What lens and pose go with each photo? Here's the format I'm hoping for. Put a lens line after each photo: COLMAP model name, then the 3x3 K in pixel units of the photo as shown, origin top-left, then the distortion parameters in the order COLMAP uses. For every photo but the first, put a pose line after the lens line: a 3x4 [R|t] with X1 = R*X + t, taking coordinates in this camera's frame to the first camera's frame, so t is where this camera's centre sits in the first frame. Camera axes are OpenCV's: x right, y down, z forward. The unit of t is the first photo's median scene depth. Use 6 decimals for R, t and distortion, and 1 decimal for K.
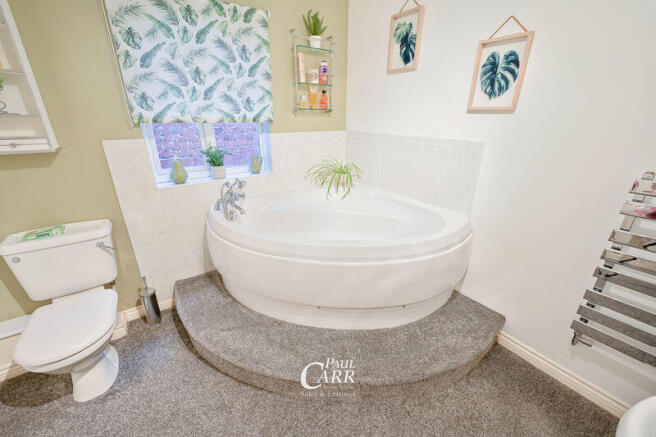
lens RADIAL K [[268.3, 0, 324.1], [0, 268.3, 220.5], [0, 0, 1]] dist [-0.001200, -0.000226]
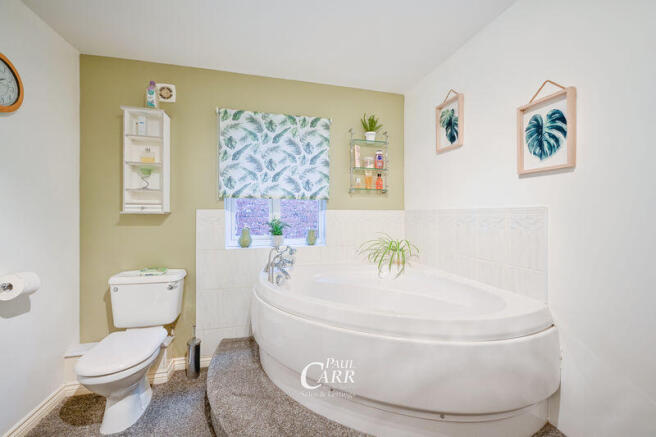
lens RADIAL K [[266.8, 0, 320.4], [0, 266.8, 215.1], [0, 0, 1]] dist [-0.001486, -0.000120]
pose [[0.928996, 0.001213, -0.370087, 0.219235], [-0.138002, 0.929006, -0.343369, 0.091941], [0.343397, 0.370061, 0.863211, 0.054559]]
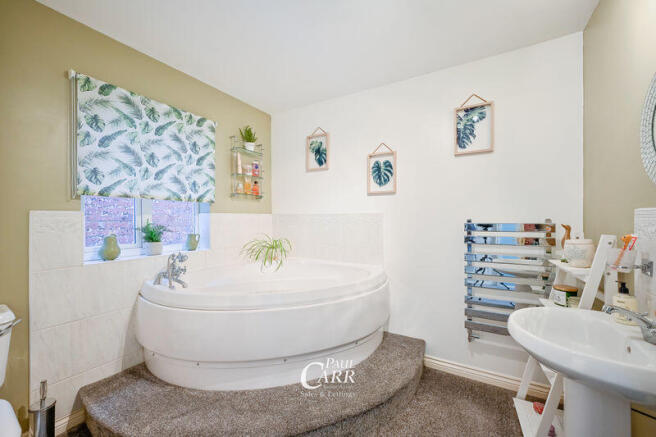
lens RADIAL K [[267.8, 0, 327.5], [0, 267.8, 218.6], [0, 0, 1]] dist [-0.000583, -0.000142]
pose [[0.913030, -0.004248, 0.407871, -0.245413], [0.154608, 0.928935, -0.336418, 0.162103], [-0.377457, 0.370219, 0.848802, -0.115793]]
